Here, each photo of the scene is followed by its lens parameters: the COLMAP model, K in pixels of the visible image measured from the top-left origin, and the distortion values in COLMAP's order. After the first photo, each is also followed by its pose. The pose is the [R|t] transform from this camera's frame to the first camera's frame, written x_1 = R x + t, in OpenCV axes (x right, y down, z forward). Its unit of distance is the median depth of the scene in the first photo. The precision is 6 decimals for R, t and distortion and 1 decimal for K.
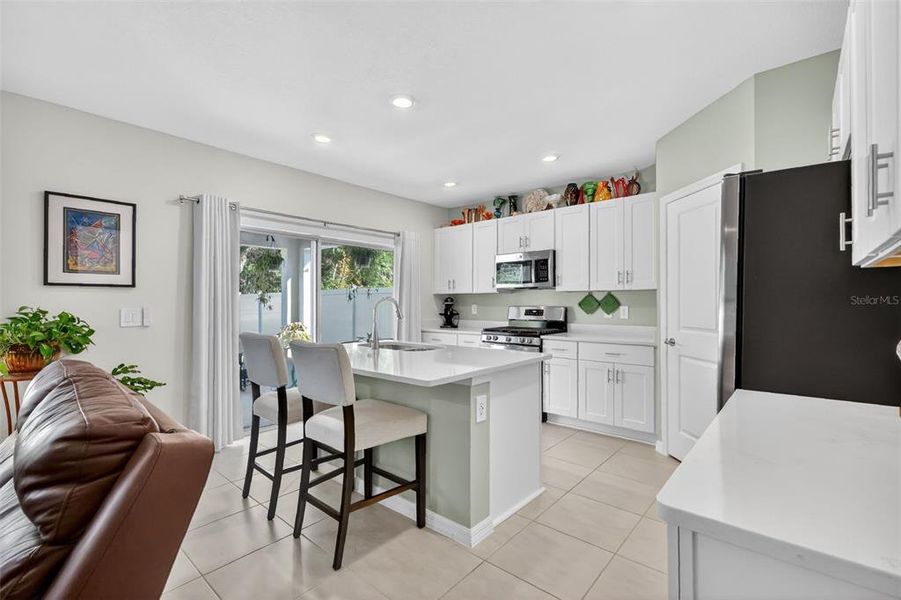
lens RADIAL K [[398.0, 0, 458.1], [0, 398.0, 300.4], [0, 0, 1]] dist [0.001877, -0.000357]
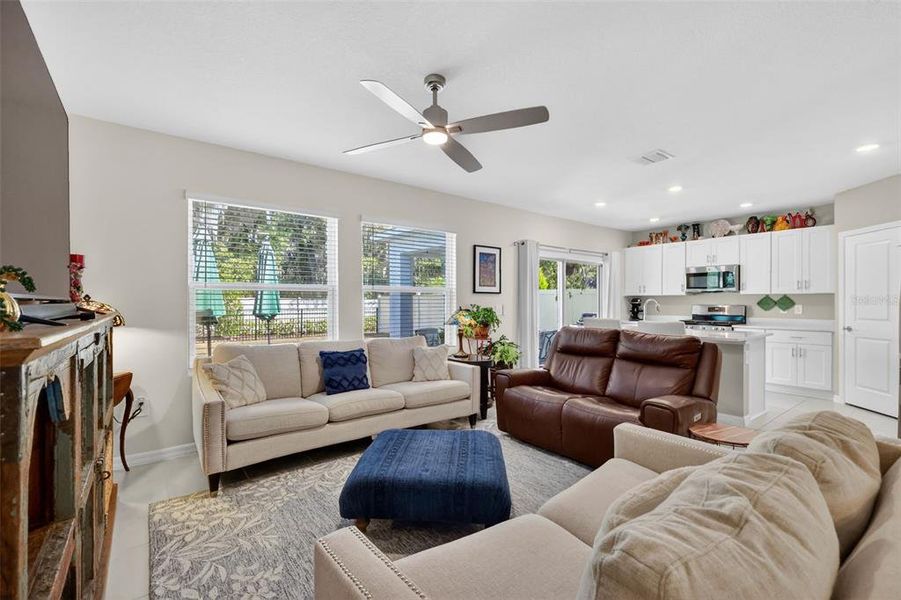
lens RADIAL K [[398.0, 0, 450.8], [0, 398.0, 302.1], [0, 0, 1]] dist [0.001877, -0.000357]
pose [[0.979777, 0.000996, -0.200091, -0.541437], [-0.000118, 0.999990, 0.004398, -0.001980], [0.200094, -0.004285, 0.979767, -0.664515]]
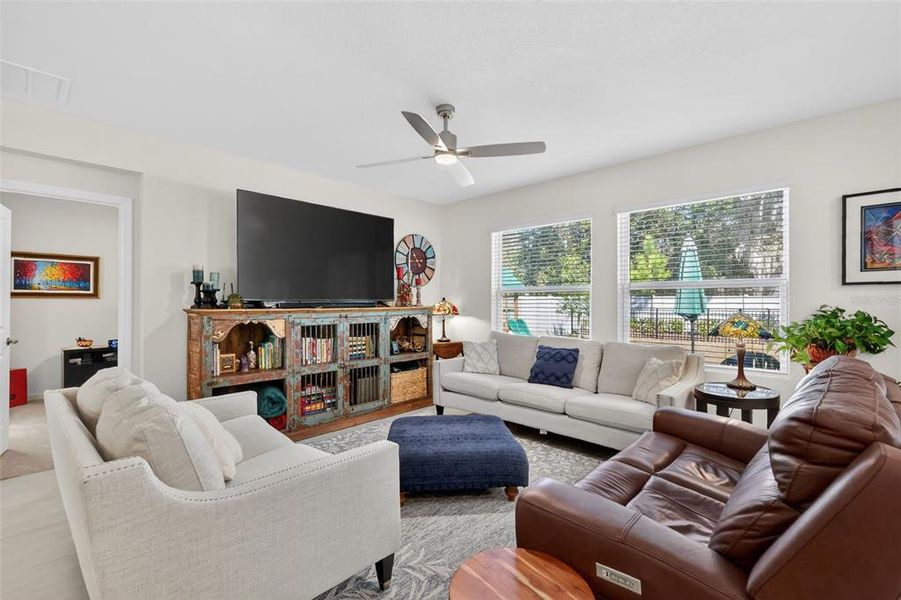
lens RADIAL K [[398.0, 0, 451.7], [0, 398.0, 302.4], [0, 0, 1]] dist [0.001877, -0.000357]
pose [[-0.048366, 0.003094, -0.998825, 0.049023], [0.006377, 0.999976, 0.002789, -0.000984], [0.998809, -0.006235, -0.048384, 0.010714]]
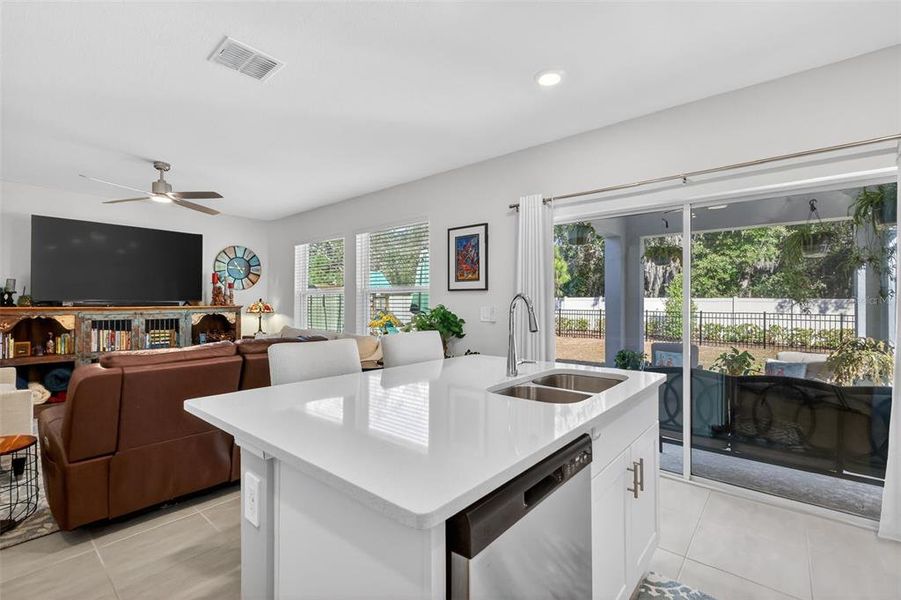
lens RADIAL K [[398.0, 0, 450.0], [0, 398.0, 299.7], [0, 0, 1]] dist [0.001877, -0.000357]
pose [[-0.003018, -0.003257, -0.999990, 0.339720], [0.003498, 0.999989, -0.003268, -0.000519], [0.999989, -0.003507, -0.003006, 0.719158]]
